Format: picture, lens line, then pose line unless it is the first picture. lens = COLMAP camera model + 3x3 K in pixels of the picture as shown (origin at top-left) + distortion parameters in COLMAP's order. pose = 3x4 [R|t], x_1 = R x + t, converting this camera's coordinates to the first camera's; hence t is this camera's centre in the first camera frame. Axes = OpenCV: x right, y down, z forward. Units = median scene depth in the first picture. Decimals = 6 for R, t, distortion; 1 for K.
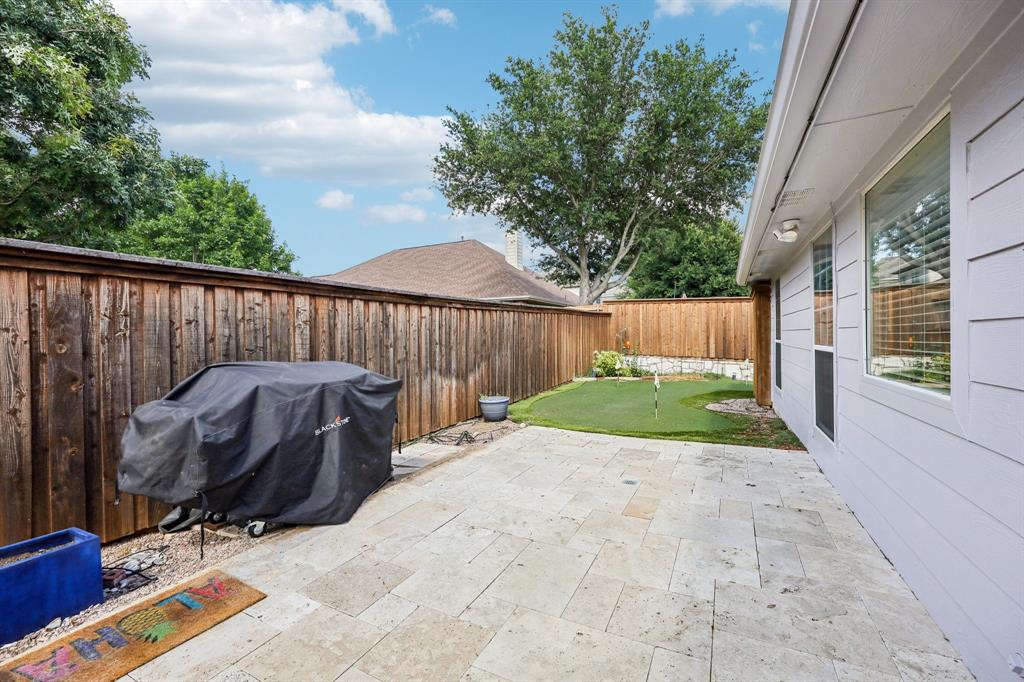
lens RADIAL K [[424.6, 0, 512.2], [0, 424.6, 346.4], [0, 0, 1]] dist [0.001609, -0.000176]
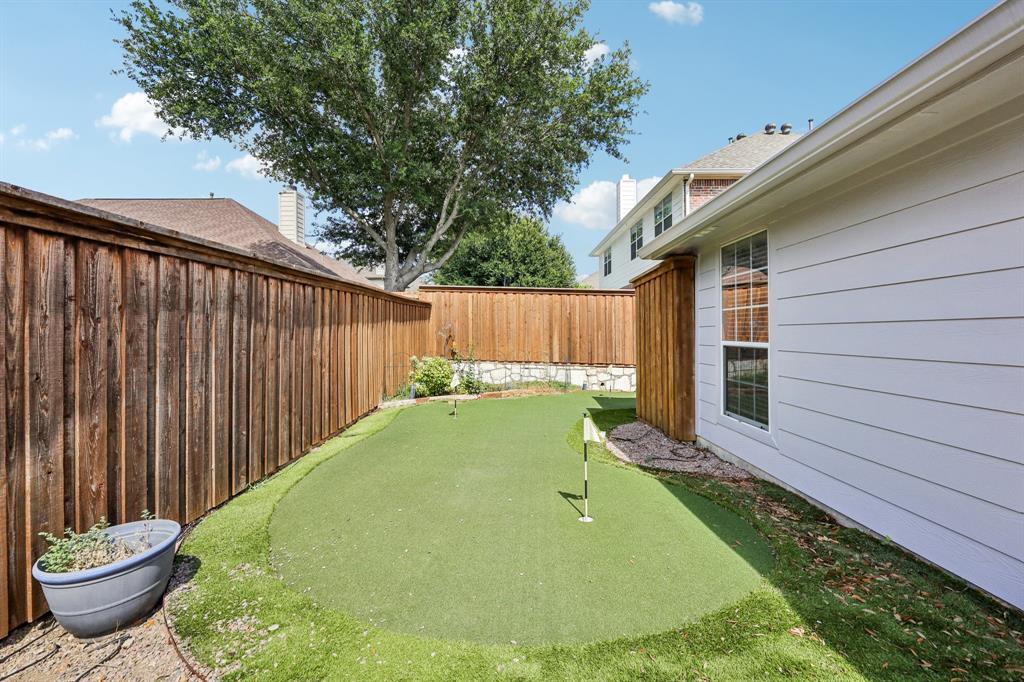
lens RADIAL K [[424.6, 0, 517.7], [0, 424.6, 337.4], [0, 0, 1]] dist [0.001609, -0.000176]
pose [[0.889598, 0.005668, 0.456709, 0.029794], [0.003249, 0.999819, -0.018737, -0.004894], [-0.456733, 0.018152, 0.889419, 0.259893]]
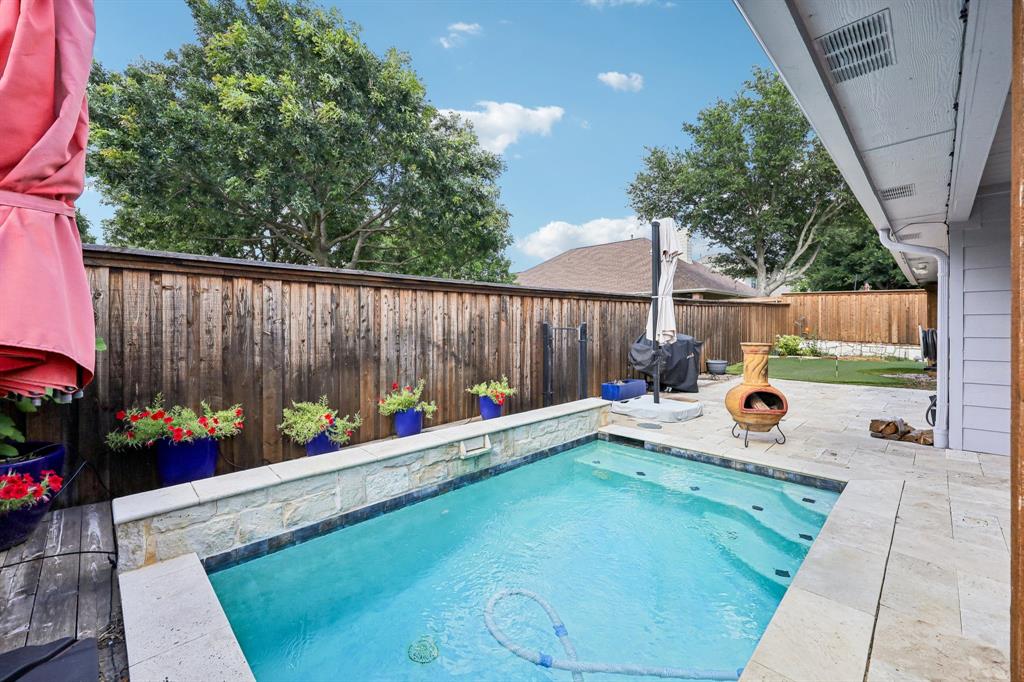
lens RADIAL K [[424.6, 0, 512.5], [0, 424.6, 326.2], [0, 0, 1]] dist [0.001609, -0.000176]
pose [[0.949396, 0.008516, -0.313967, -0.115702], [-0.013691, 0.999804, -0.014279, 0.010033], [0.313784, 0.017854, 0.949327, -0.326959]]
